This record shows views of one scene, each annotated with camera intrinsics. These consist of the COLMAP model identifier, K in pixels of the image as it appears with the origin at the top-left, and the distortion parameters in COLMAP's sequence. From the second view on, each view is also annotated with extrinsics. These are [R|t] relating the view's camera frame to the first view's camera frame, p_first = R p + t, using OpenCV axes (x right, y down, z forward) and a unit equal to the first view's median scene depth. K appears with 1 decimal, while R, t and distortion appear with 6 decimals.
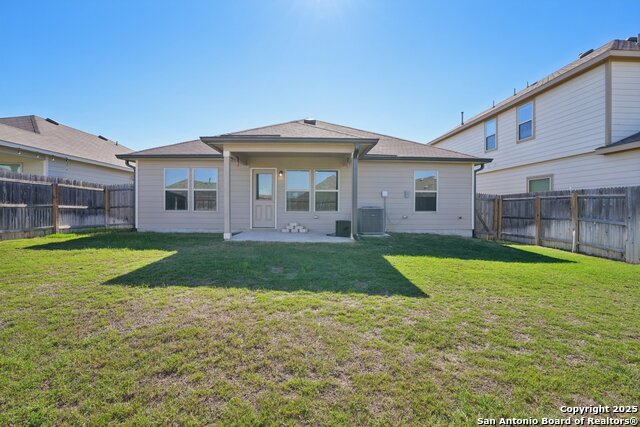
lens RADIAL K [[302.6, 0, 323.7], [0, 302.6, 210.1], [0, 0, 1]] dist [-0.015279, 0.000758]
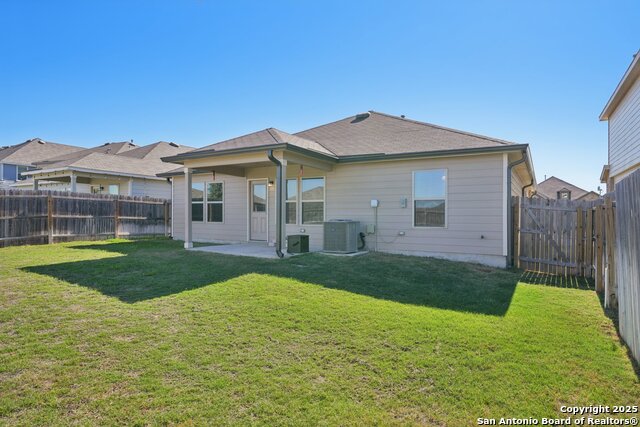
lens RADIAL K [[391.5, 0, 322.0], [0, 391.5, 215.6], [0, 0, 1]] dist [0.028126, 0.000534]
pose [[0.826246, 0.001562, -0.563307, 0.684692], [-0.012928, 0.999785, -0.016191, -0.003431], [0.563161, 0.020660, 0.826089, 0.086022]]
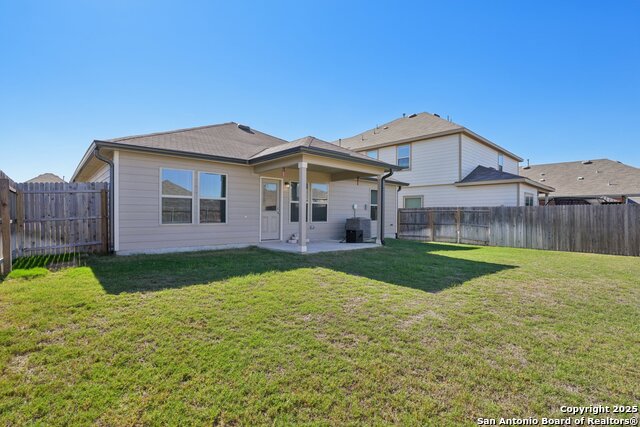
lens RADIAL K [[302.6, 0, 322.2], [0, 302.6, 214.5], [0, 0, 1]] dist [-0.015279, 0.000758]
pose [[0.759744, -0.000091, 0.650222, -0.709083], [0.004627, 0.999975, -0.005267, -0.016132], [-0.650206, 0.007010, 0.759726, 0.173098]]
